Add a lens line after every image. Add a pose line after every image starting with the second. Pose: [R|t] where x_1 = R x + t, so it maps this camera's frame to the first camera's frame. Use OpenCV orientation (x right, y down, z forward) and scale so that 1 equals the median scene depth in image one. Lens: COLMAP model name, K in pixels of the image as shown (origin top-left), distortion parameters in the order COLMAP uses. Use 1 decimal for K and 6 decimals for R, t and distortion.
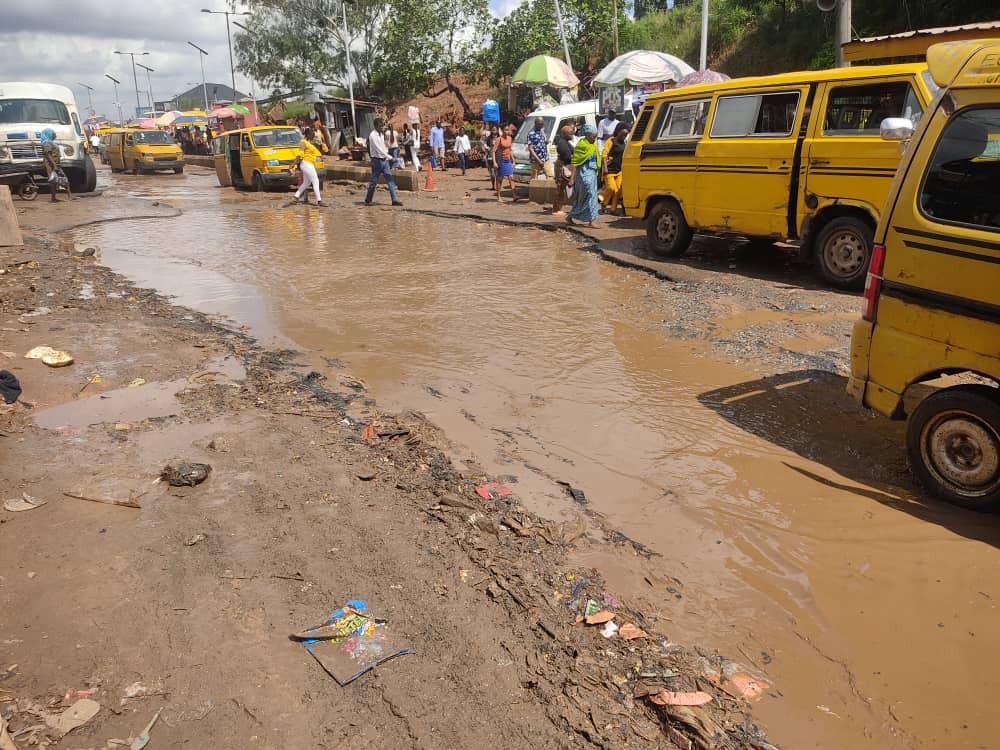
lens RADIAL K [[751.5, 0, 500.9], [0, 751.5, 373.2], [0, 0, 1]] dist [-0.015302, -0.002912]
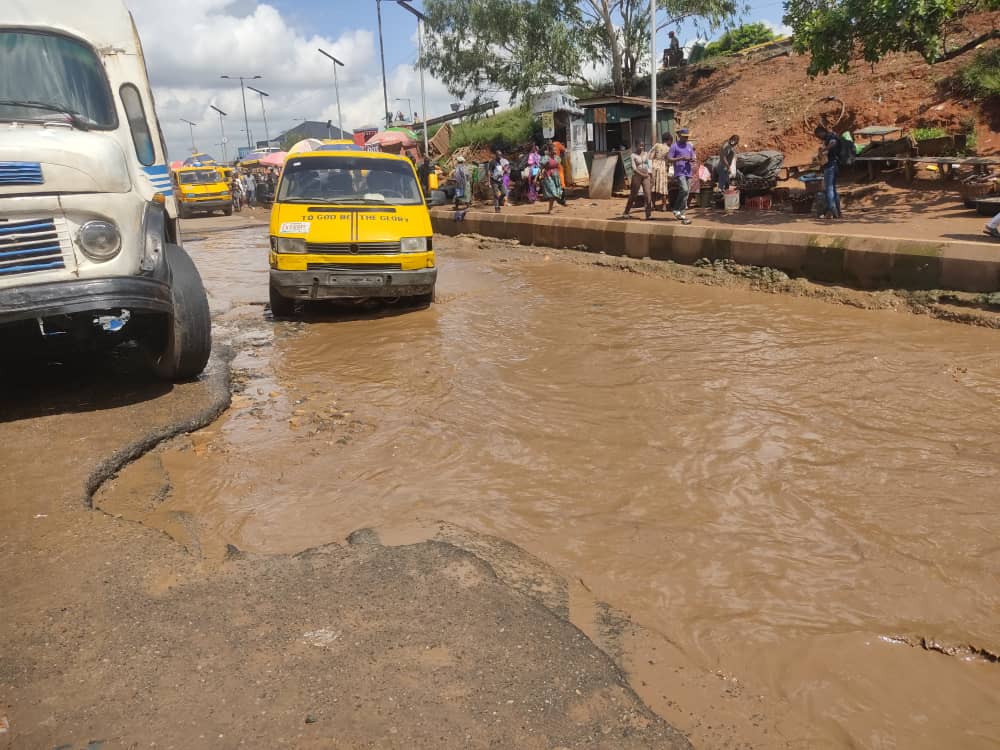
lens RADIAL K [[751.5, 0, 499.9], [0, 751.5, 375.9], [0, 0, 1]] dist [-0.015302, -0.002912]
pose [[0.994318, -0.001165, -0.106445, -0.420814], [-0.002967, 0.999248, -0.038650, -0.240631], [0.106410, 0.038747, 0.993567, 0.765711]]
